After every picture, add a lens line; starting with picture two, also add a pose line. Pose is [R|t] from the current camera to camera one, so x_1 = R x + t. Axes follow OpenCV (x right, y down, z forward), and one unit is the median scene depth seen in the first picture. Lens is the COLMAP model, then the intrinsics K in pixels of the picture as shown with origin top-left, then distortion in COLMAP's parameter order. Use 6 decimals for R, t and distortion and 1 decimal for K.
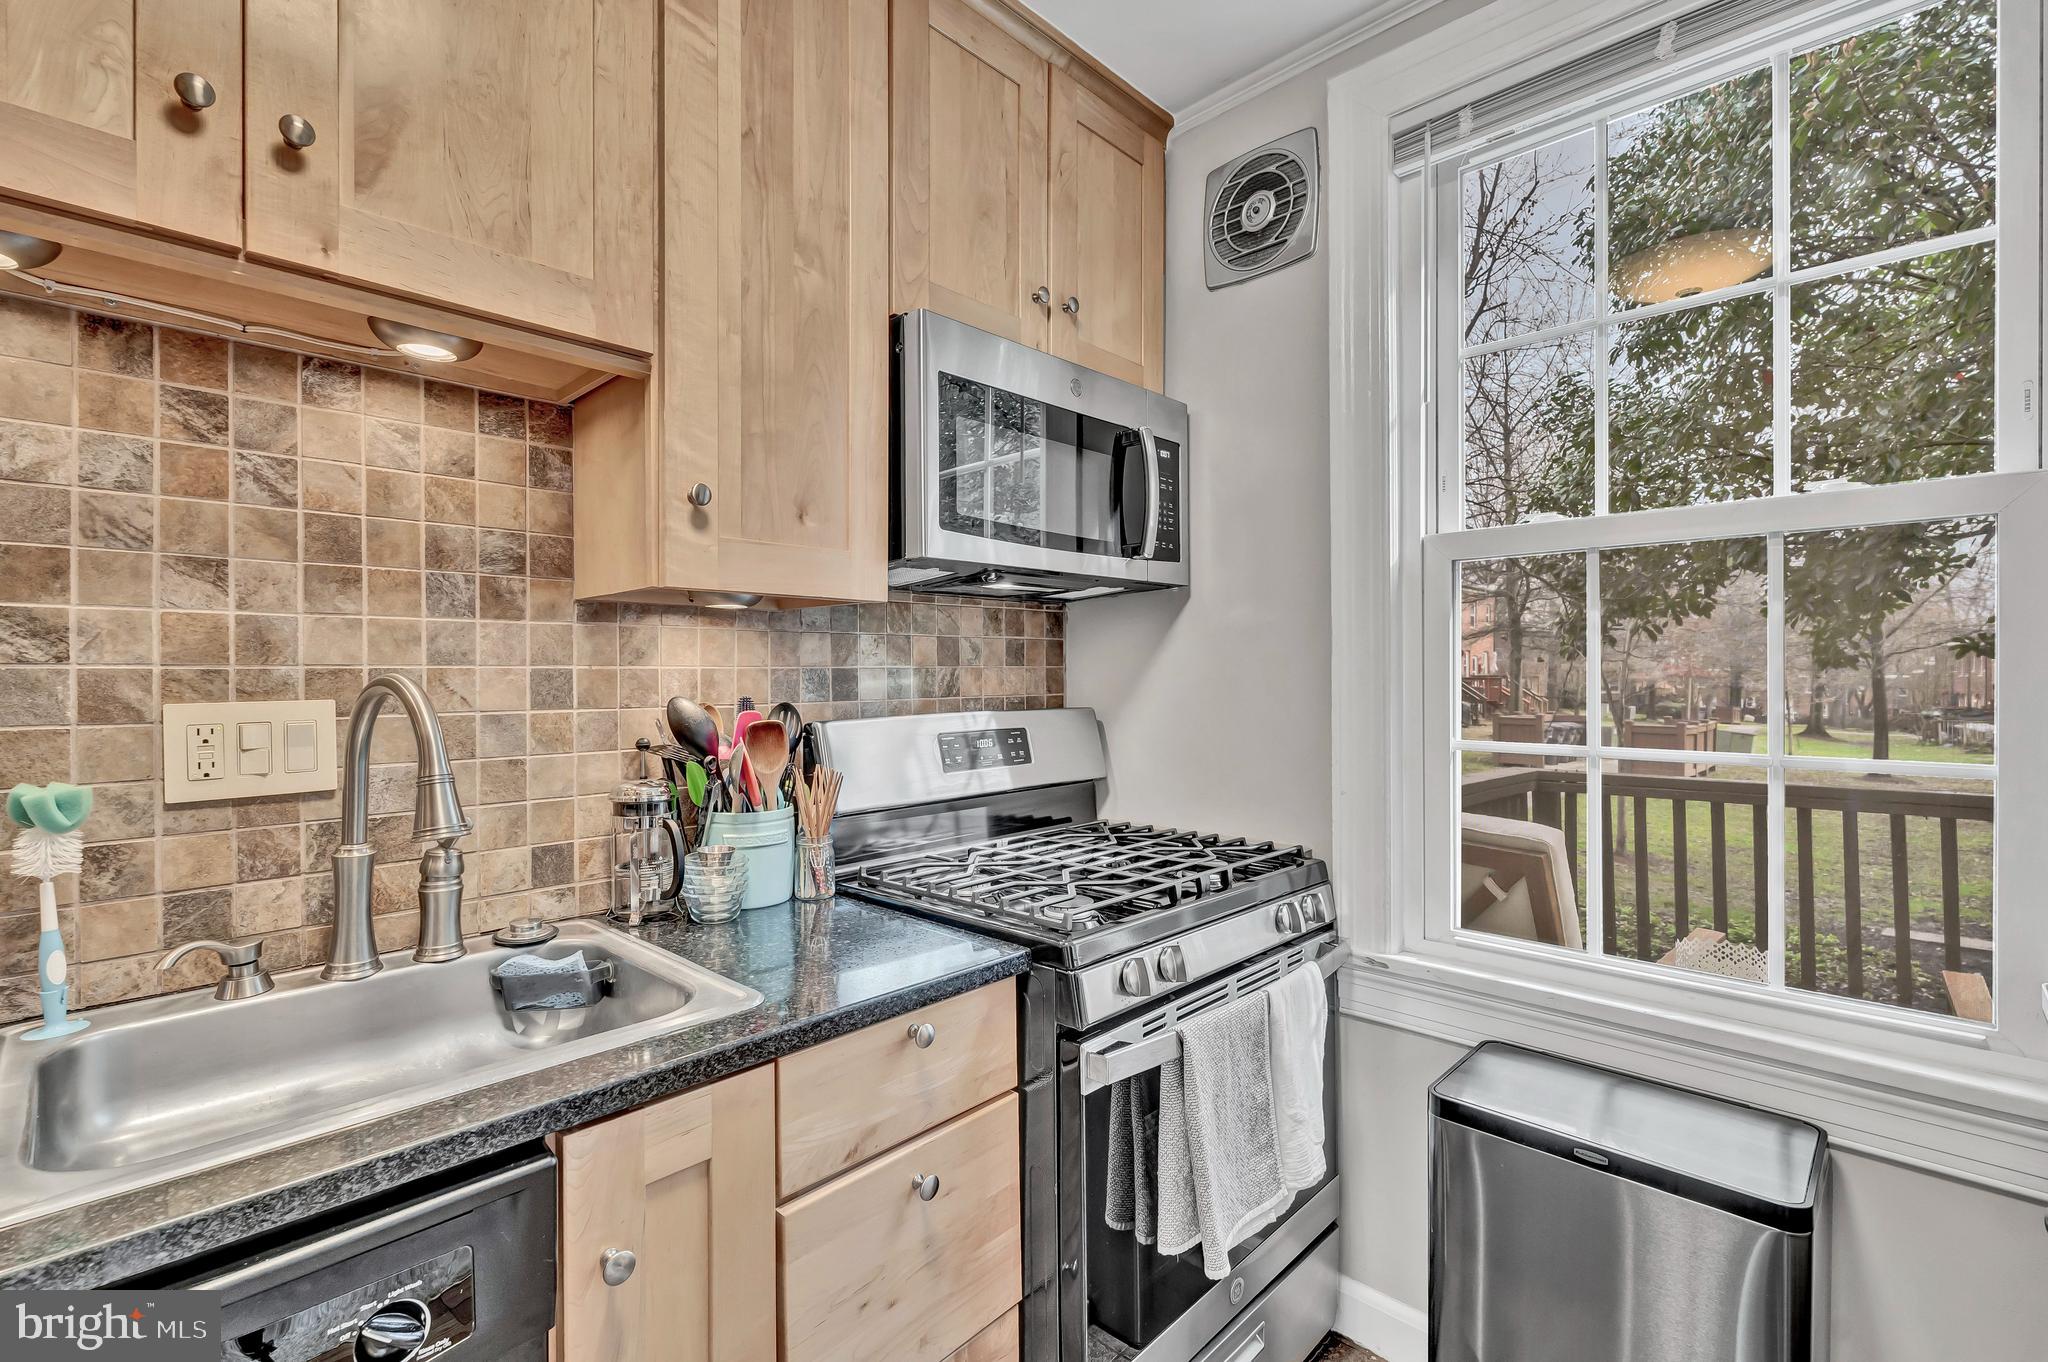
lens RADIAL K [[911.2, 0, 1027.2], [0, 911.2, 671.6], [0, 0, 1]] dist [-0.005276, 0.000542]
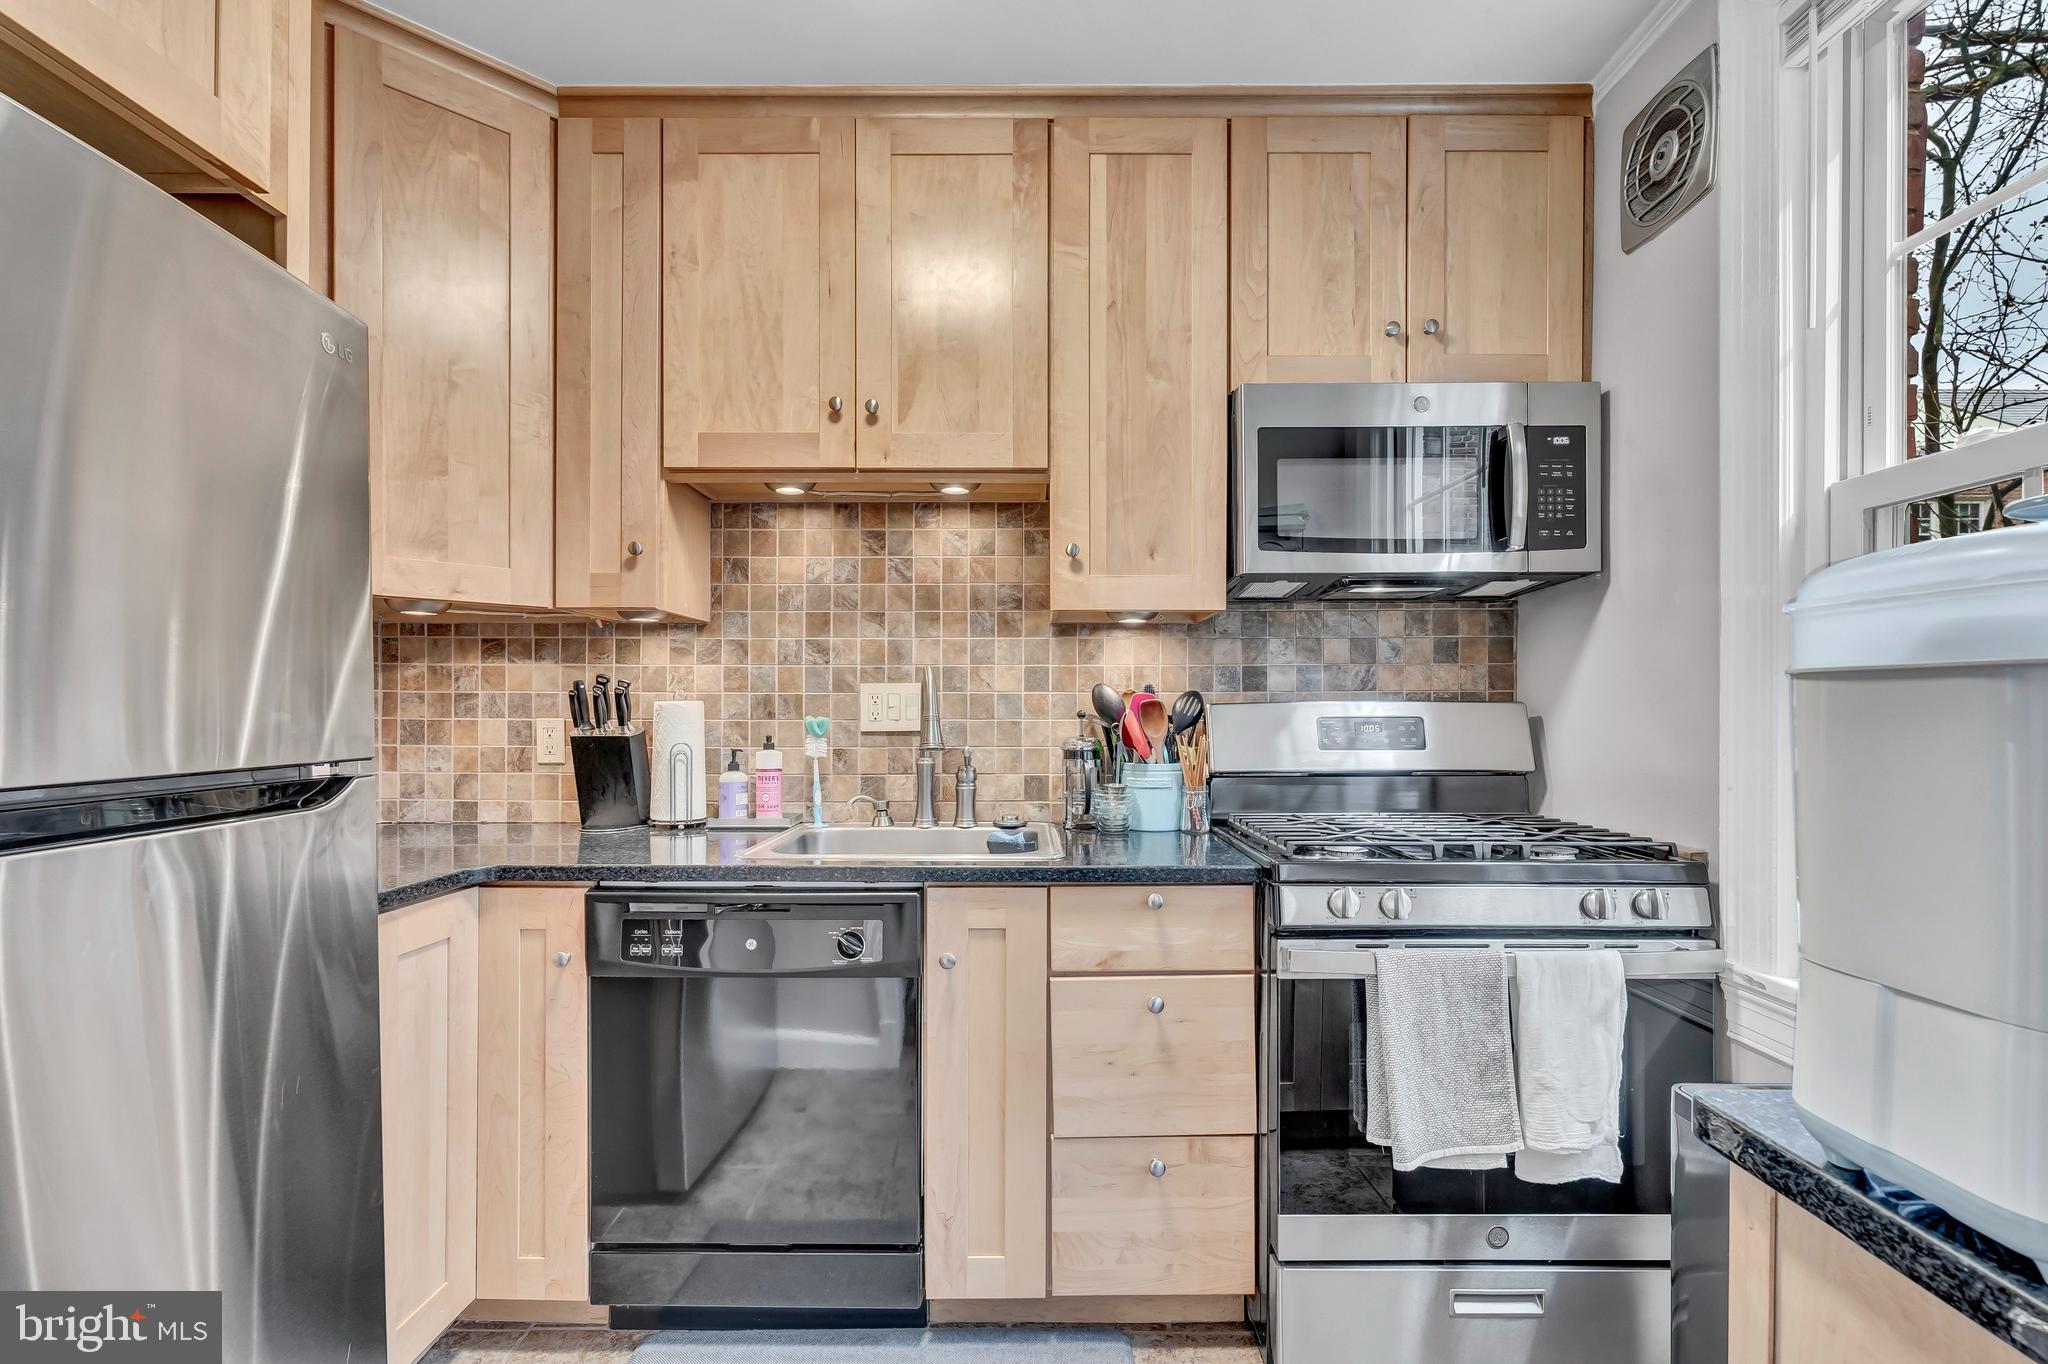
lens RADIAL K [[911.2, 0, 1023.7], [0, 911.2, 699.8], [0, 0, 1]] dist [-0.005276, 0.000542]
pose [[0.688398, -0.002304, -0.725329, 0.650811], [-0.000593, 0.999993, -0.003739, 0.063727], [0.725333, 0.003004, 0.688392, -0.134319]]
